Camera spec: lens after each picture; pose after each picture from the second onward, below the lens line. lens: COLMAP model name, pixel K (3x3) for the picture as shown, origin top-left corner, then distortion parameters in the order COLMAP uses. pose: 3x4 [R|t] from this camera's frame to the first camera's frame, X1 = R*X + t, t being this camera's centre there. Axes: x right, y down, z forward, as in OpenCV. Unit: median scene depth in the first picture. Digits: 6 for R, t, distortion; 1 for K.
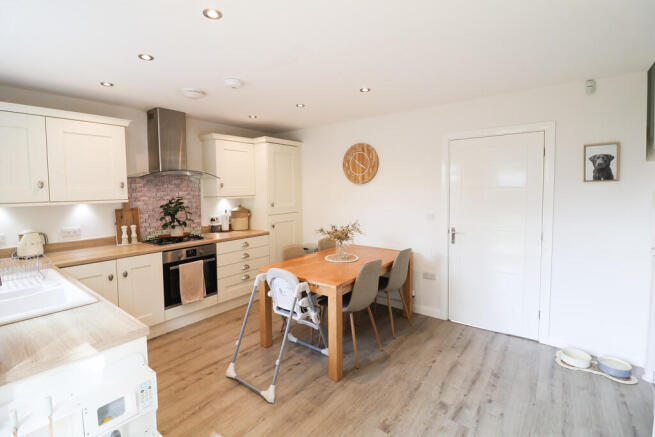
lens RADIAL K [[301.1, 0, 325.0], [0, 301.1, 207.4], [0, 0, 1]] dist [-0.011526, -0.000674]
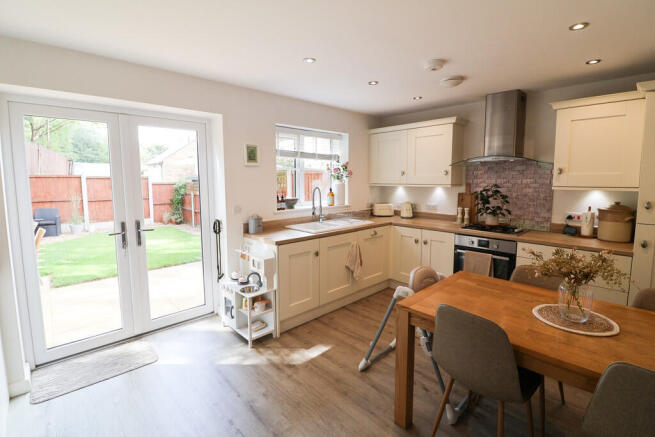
lens RADIAL K [[301.1, 0, 325.0], [0, 301.1, 207.4], [0, 0, 1]] dist [-0.011526, -0.000674]
pose [[-0.151017, 0.108802, -0.982525, 0.518157], [-0.054181, 0.991519, 0.118126, -0.044403], [0.987045, 0.071073, -0.143841, 0.587534]]
